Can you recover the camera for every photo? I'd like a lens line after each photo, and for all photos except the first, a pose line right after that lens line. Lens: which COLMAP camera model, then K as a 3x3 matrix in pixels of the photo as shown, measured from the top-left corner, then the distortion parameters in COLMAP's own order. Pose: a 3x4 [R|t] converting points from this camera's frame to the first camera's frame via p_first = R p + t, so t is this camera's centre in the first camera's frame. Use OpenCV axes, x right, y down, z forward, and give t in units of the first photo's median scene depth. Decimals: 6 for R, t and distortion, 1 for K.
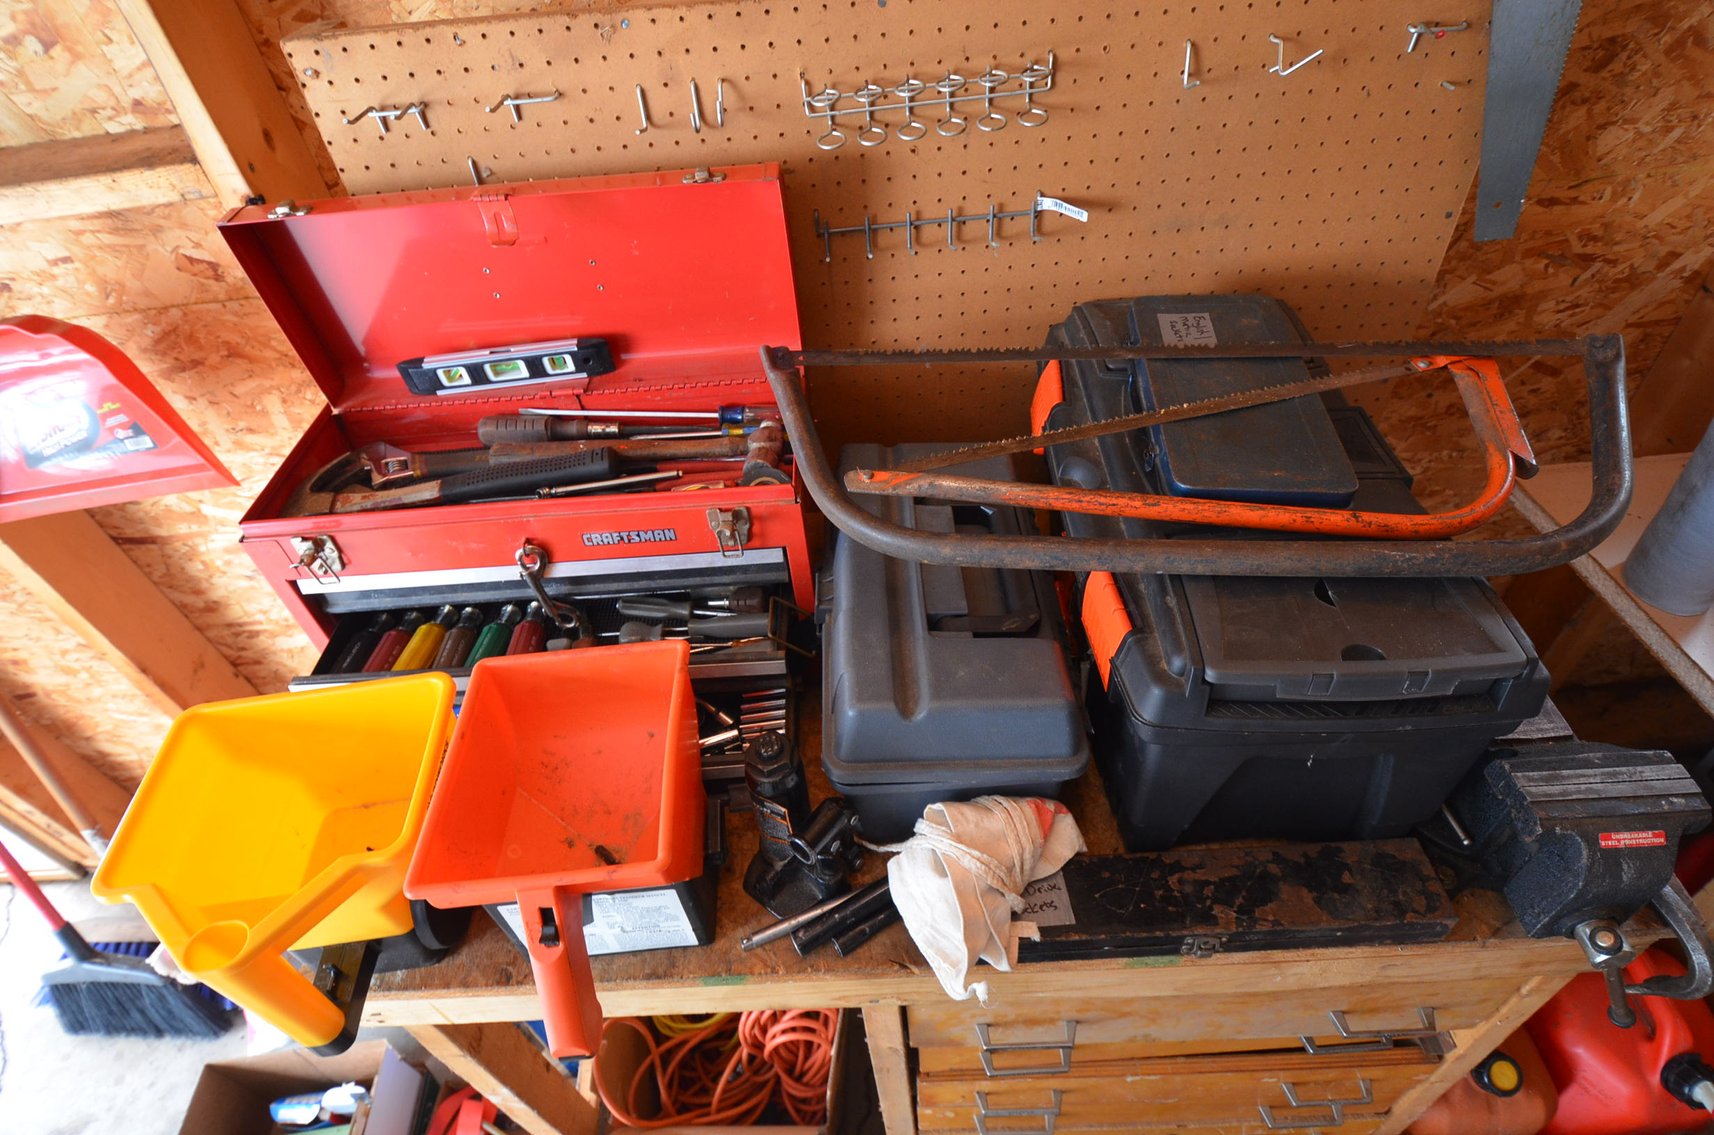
lens RADIAL K [[881.3, 0, 857.0], [0, 881.3, 567.5], [0, 0, 1]] dist [-0.002945, -0.014477]
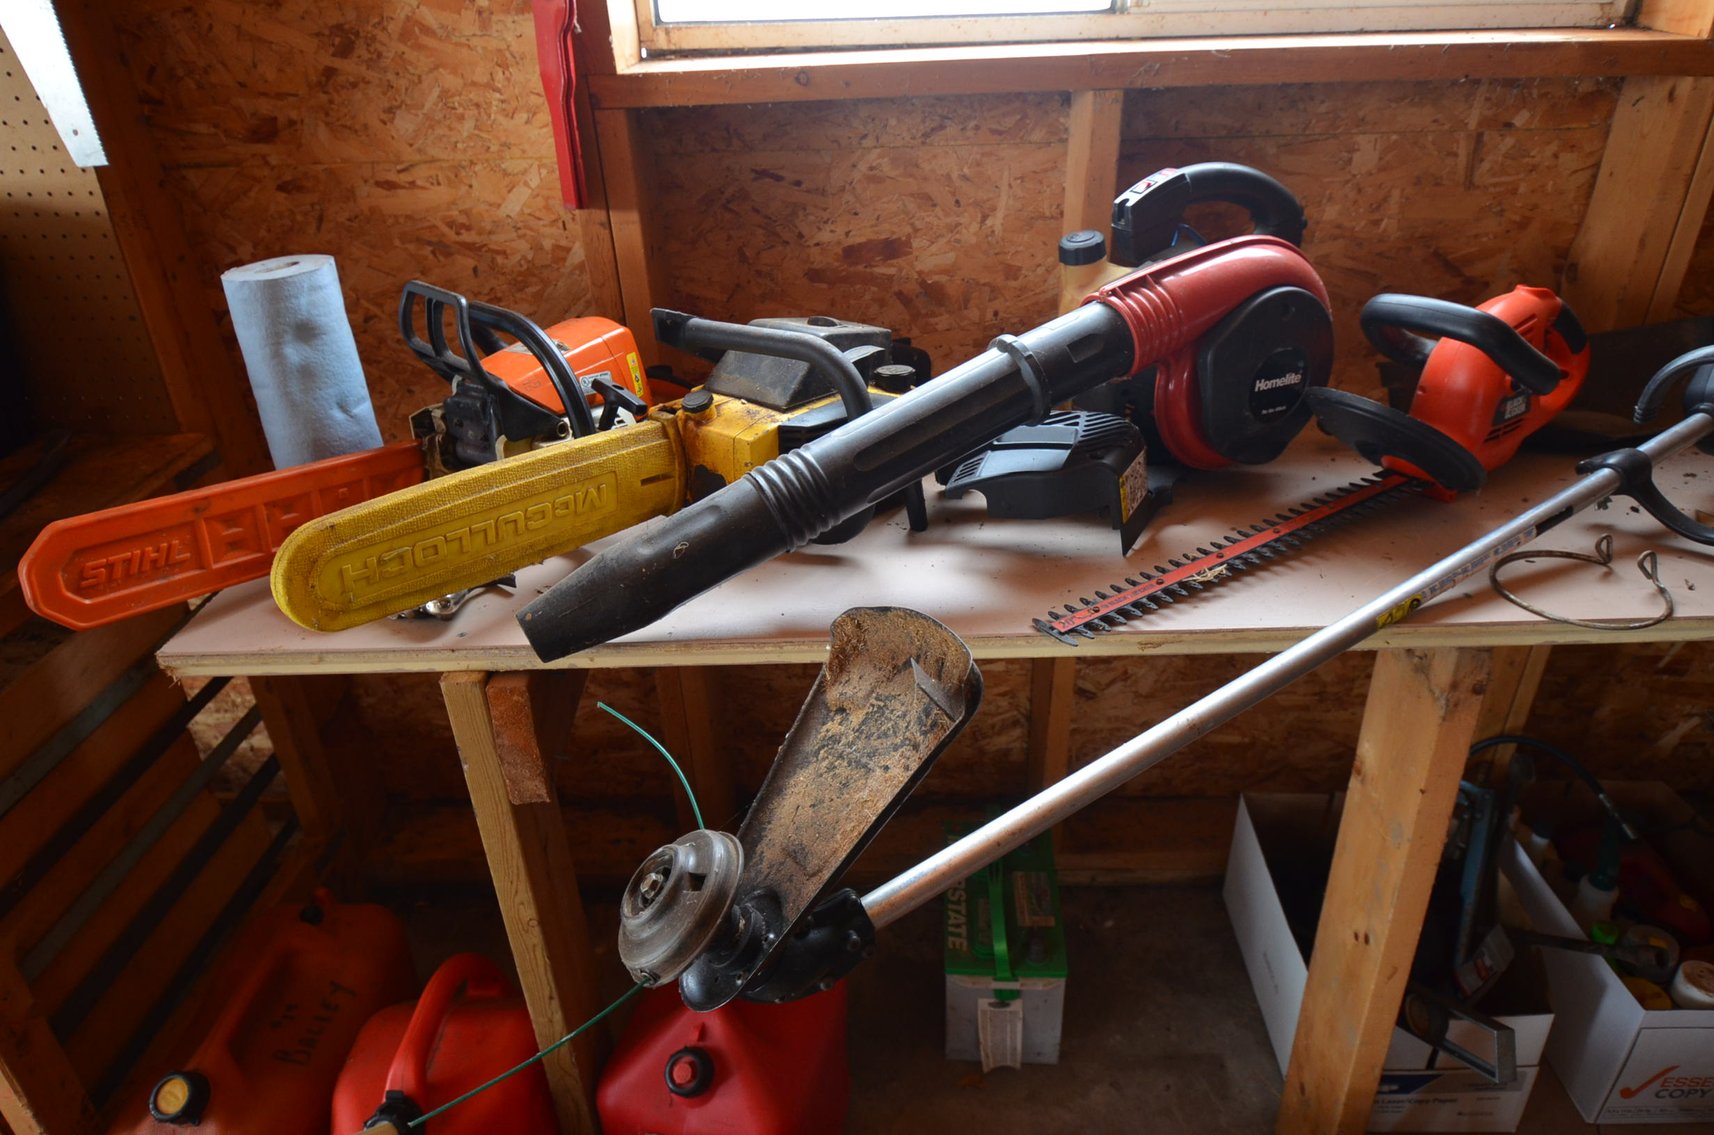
lens RADIAL K [[1083.5, 0, 857.0], [0, 1083.5, 567.5], [0, 0, 1]] dist [-0.000573, -0.001359]
pose [[0.997212, 0.071176, -0.022393, 1.556837], [-0.074456, 0.968802, -0.236388, 0.317436], [0.004869, 0.237396, 0.971401, -0.164338]]
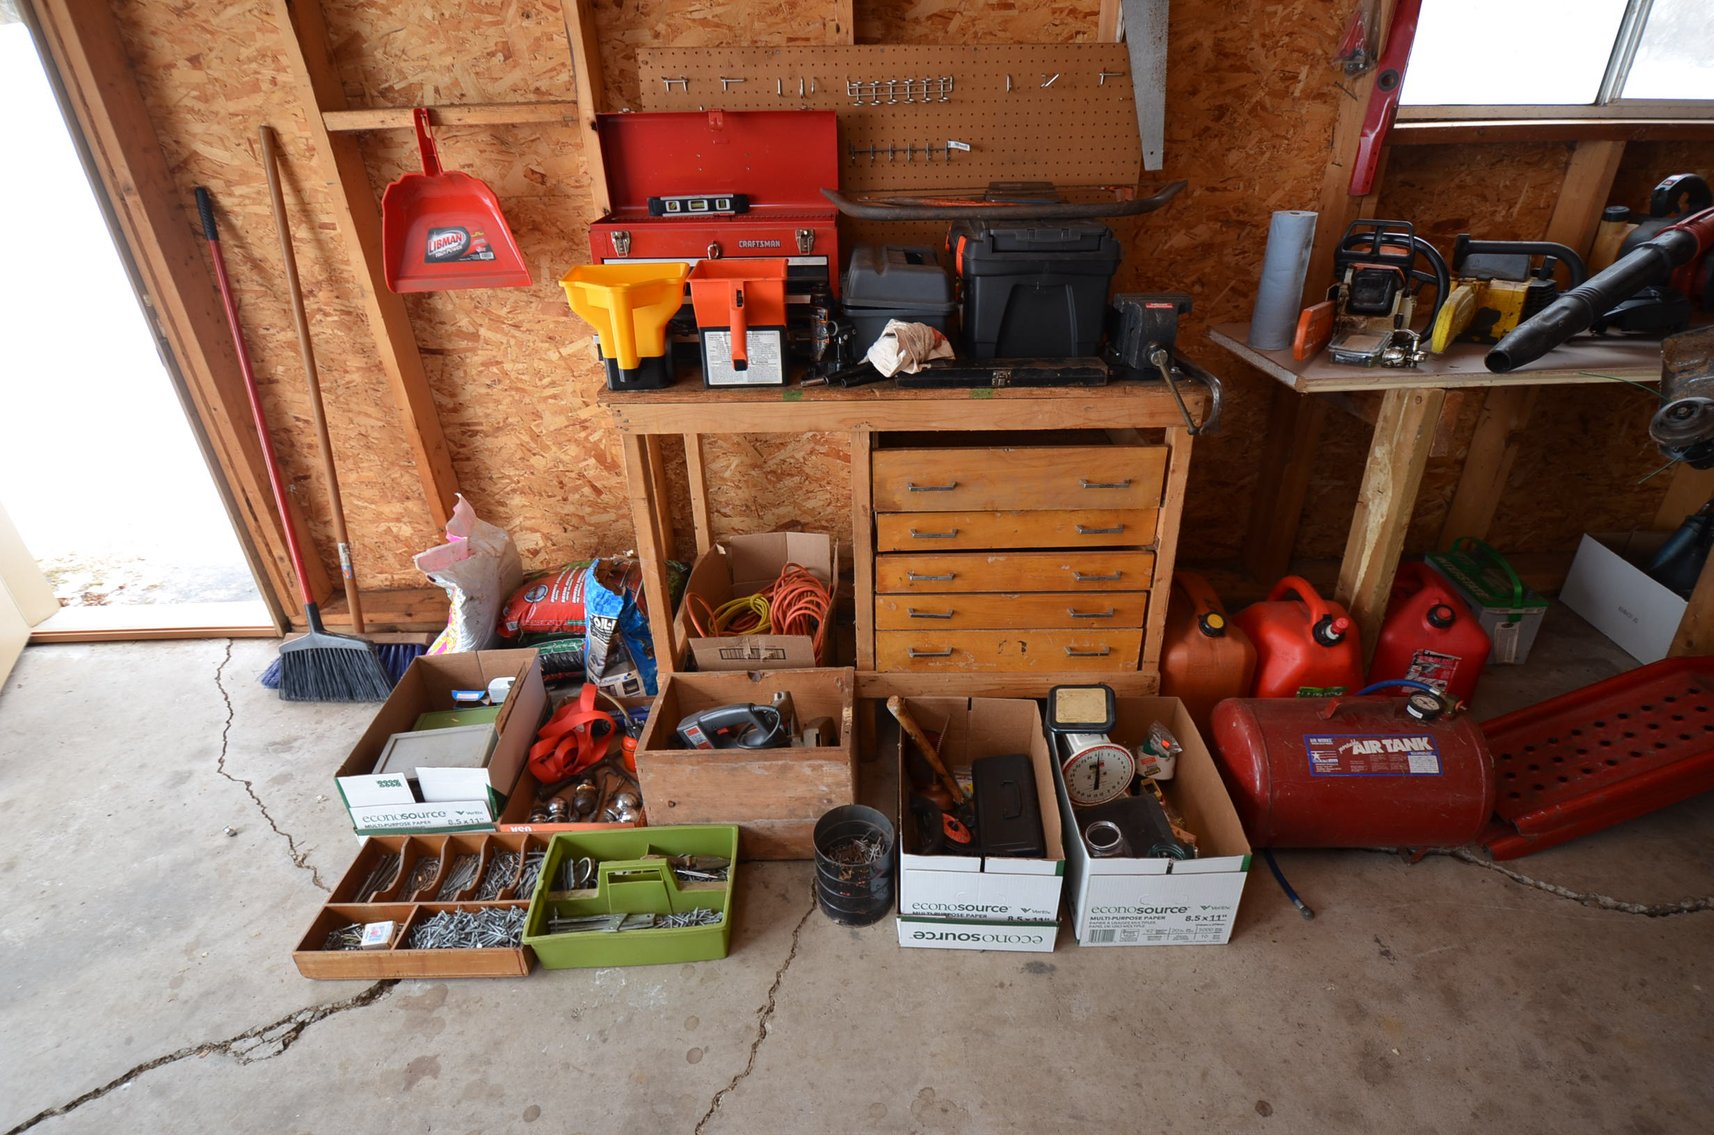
lens RADIAL K [[881.3, 0, 857.0], [0, 881.3, 567.5], [0, 0, 1]] dist [-0.002945, -0.014477]
pose [[0.998454, 0.055271, 0.005944, 0.017796], [-0.051990, 0.966290, -0.252154, 1.066746], [-0.019681, 0.251455, 0.967669, -0.789313]]
